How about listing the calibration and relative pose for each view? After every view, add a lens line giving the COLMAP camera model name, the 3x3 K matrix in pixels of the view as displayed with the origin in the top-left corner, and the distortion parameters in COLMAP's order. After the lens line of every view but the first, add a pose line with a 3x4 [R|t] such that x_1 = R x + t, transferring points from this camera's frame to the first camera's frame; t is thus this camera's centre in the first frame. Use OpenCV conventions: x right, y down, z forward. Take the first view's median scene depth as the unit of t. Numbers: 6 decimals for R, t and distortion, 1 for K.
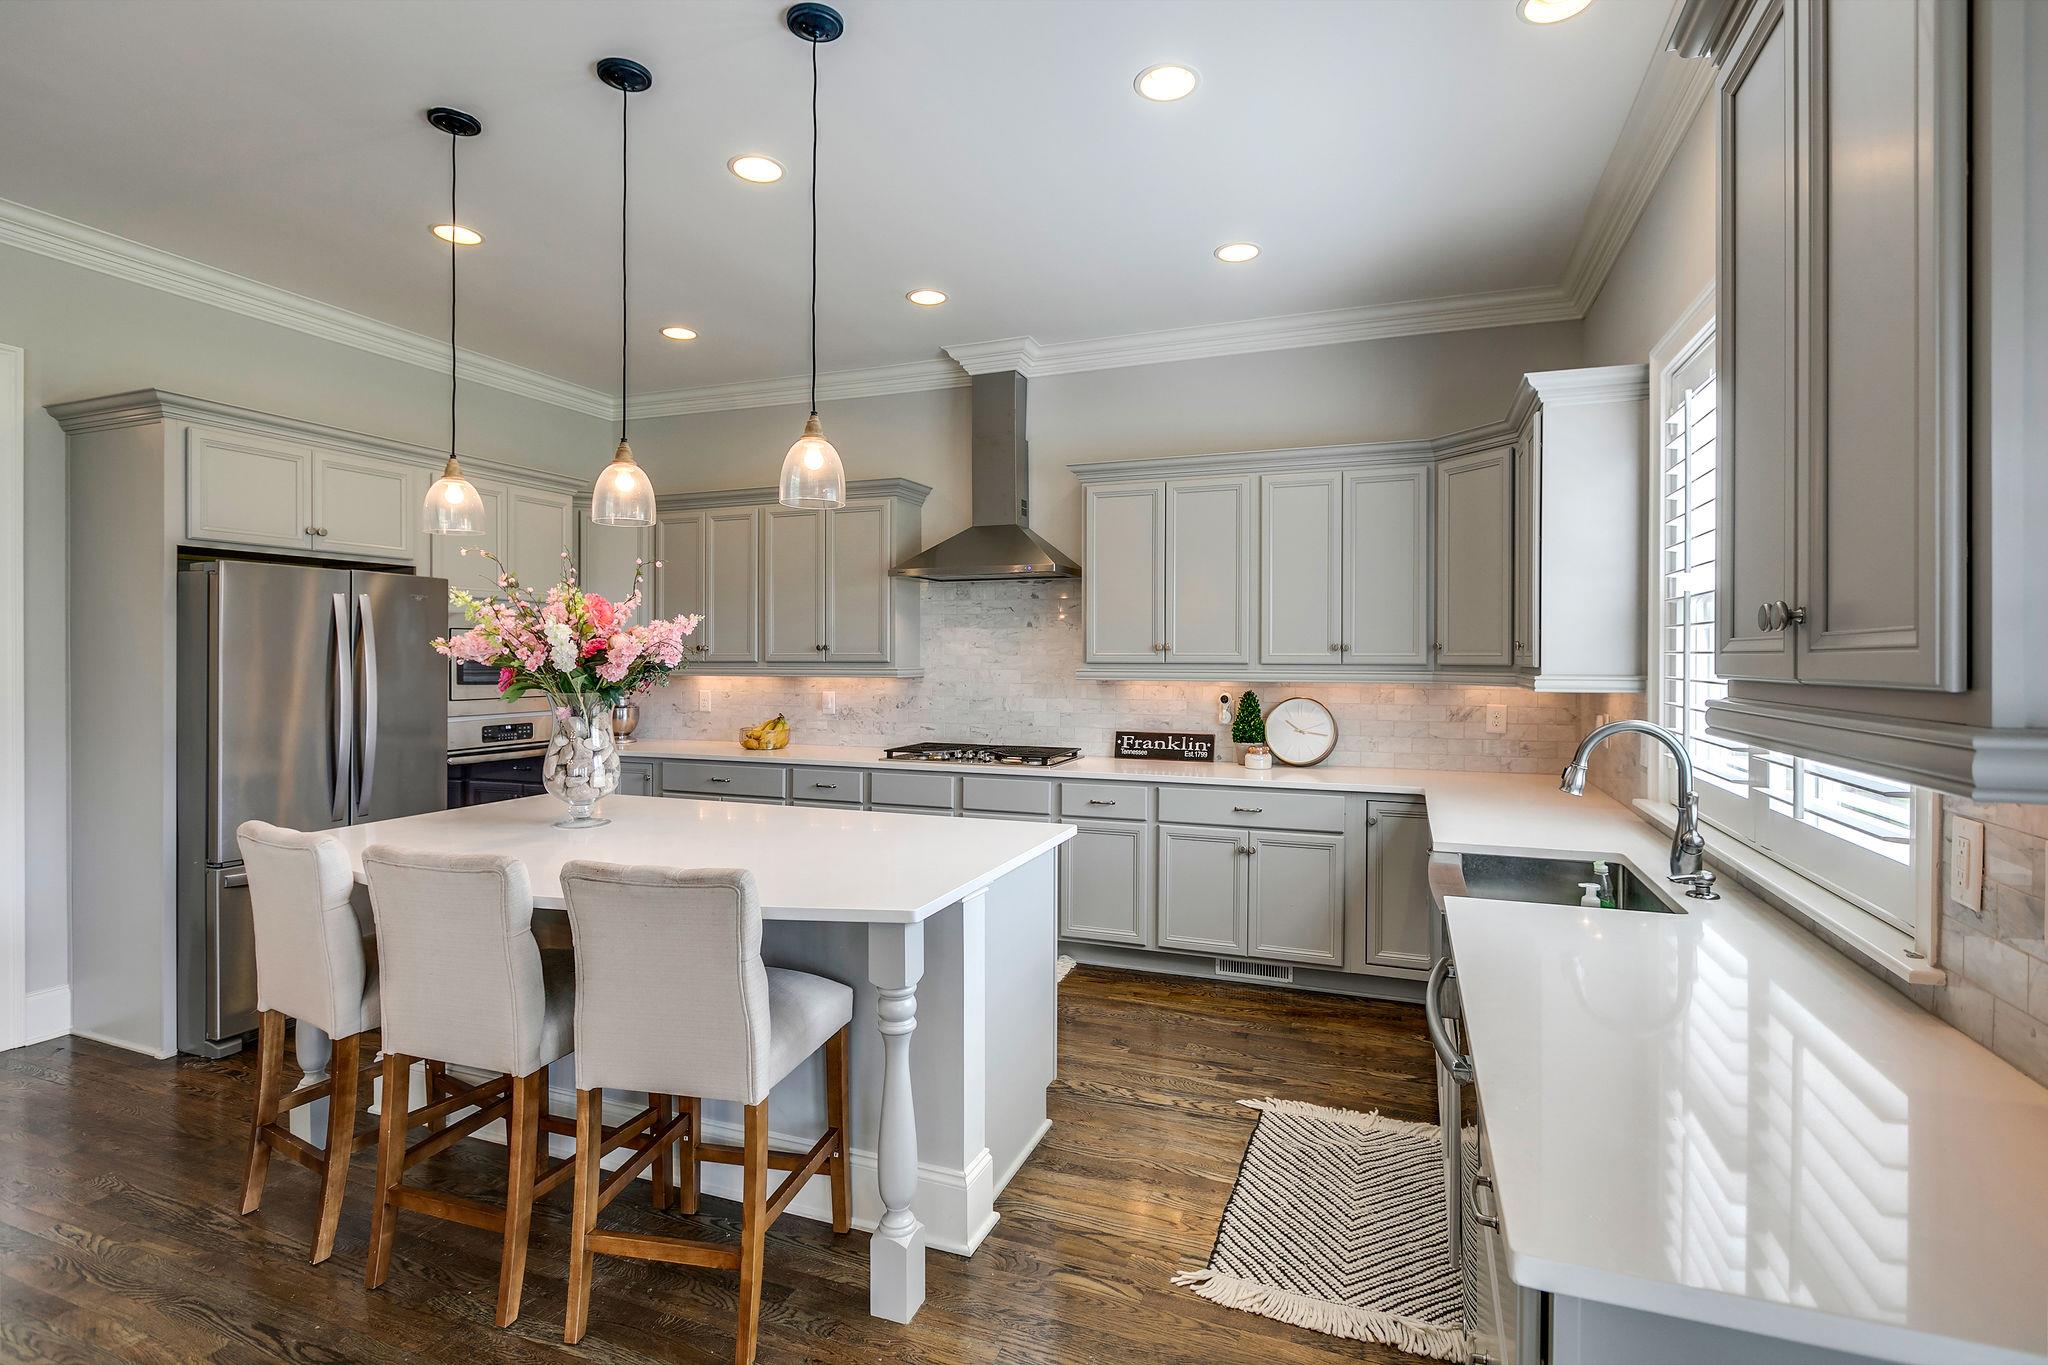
lens RADIAL K [[953.7, 0, 1024.0], [0, 953.7, 682.5], [0, 0, 1]] dist [0.000649, -0.000020]
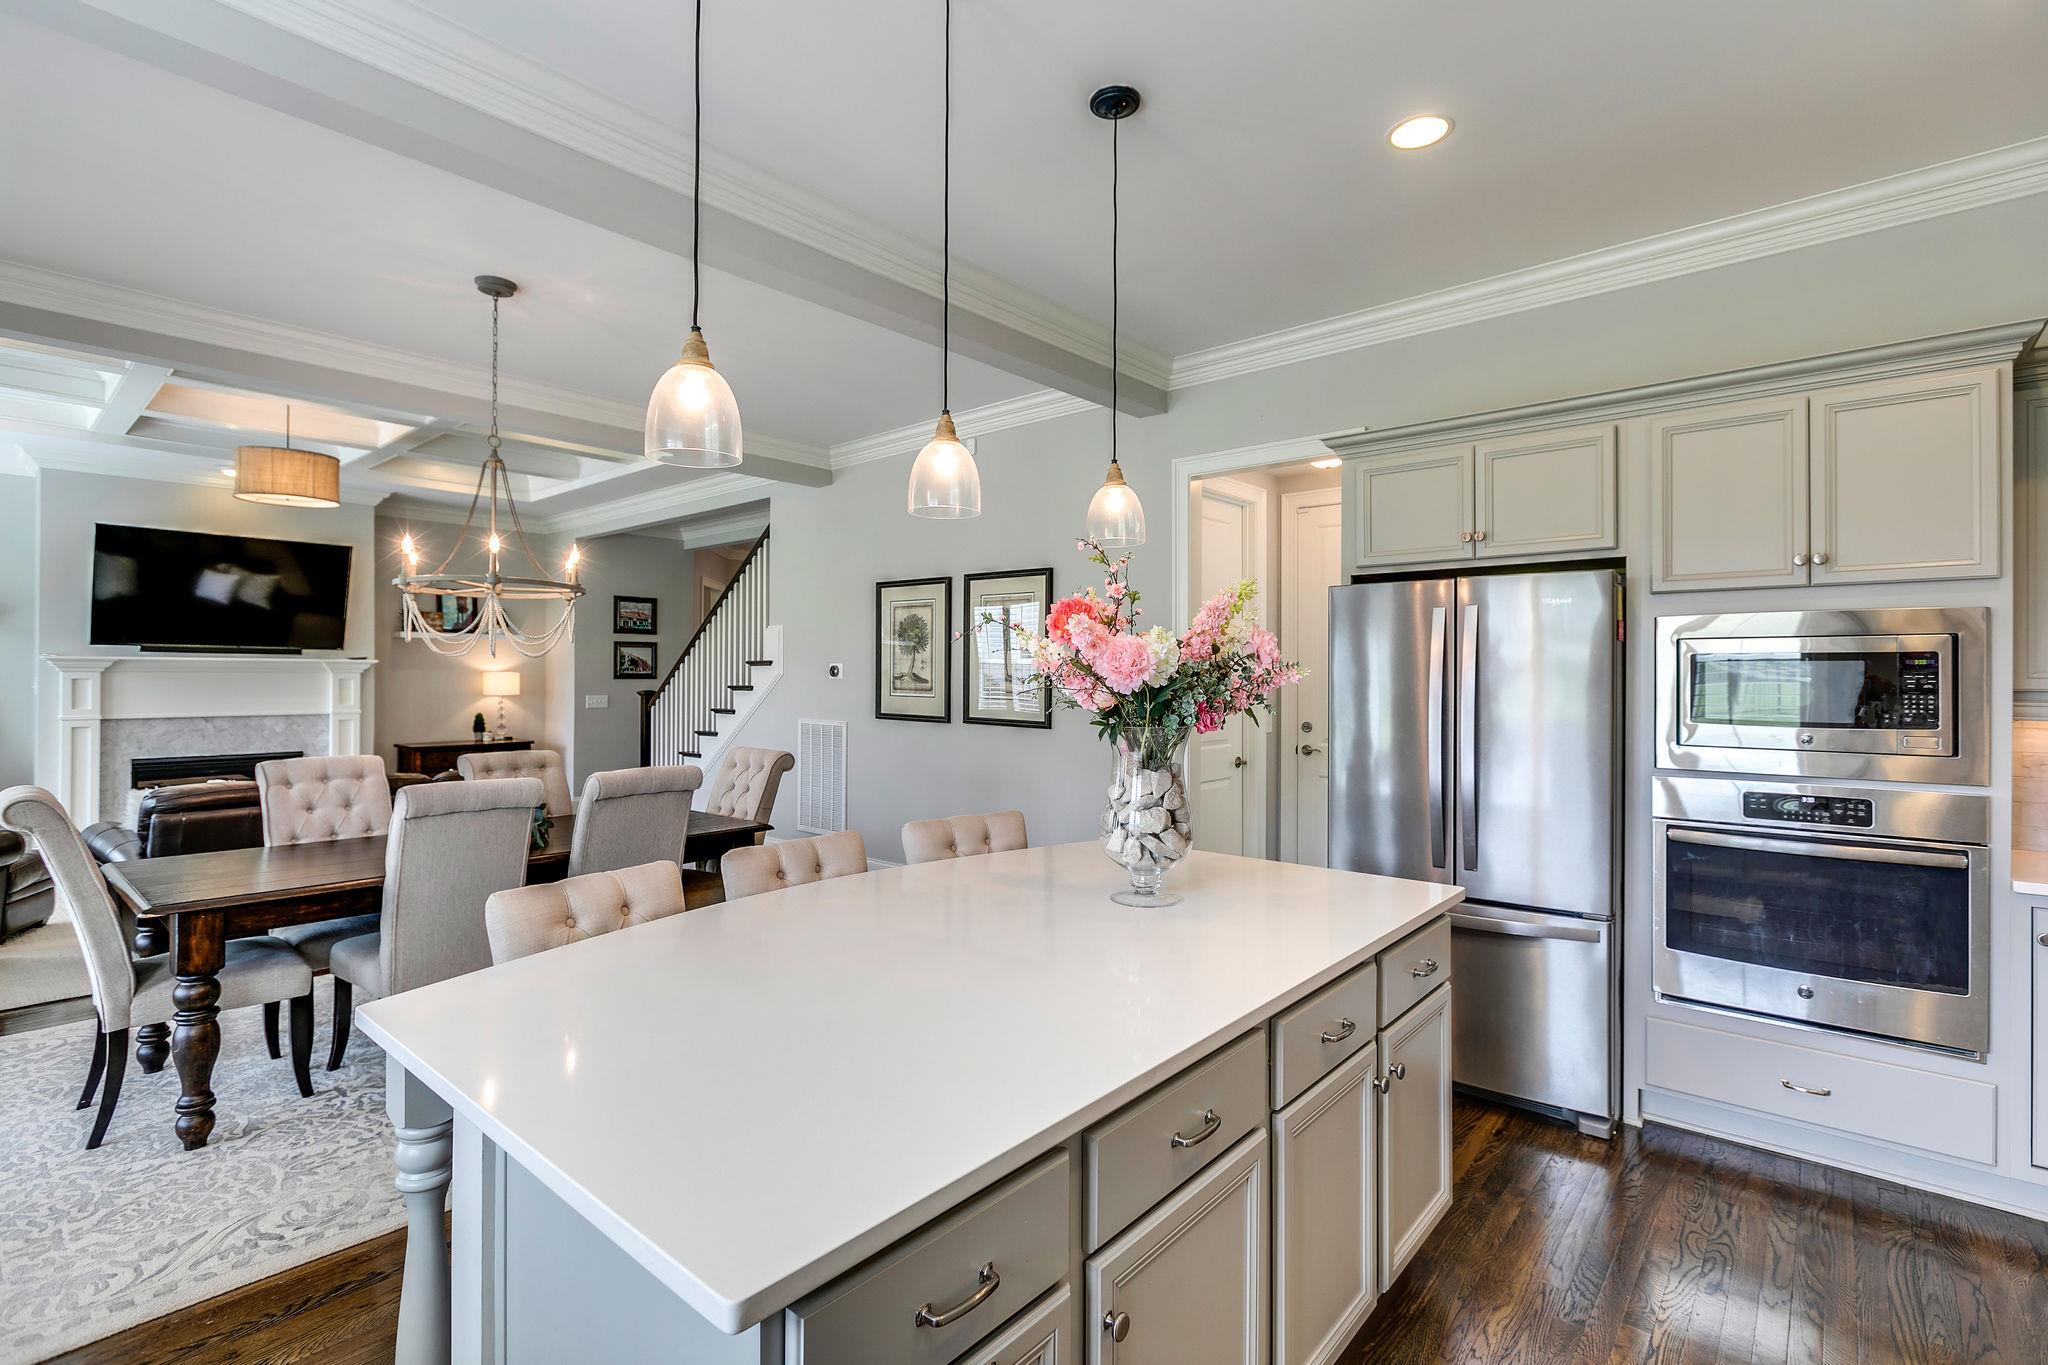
lens RADIAL K [[953.7, 0, 1024.0], [0, 953.7, 682.5], [0, 0, 1]] dist [0.000649, -0.000020]
pose [[-0.336846, 0.008048, -0.941525, 0.150842], [-0.026194, 0.999496, 0.017915, -0.020001], [0.941195, 0.030697, -0.336466, 0.607170]]
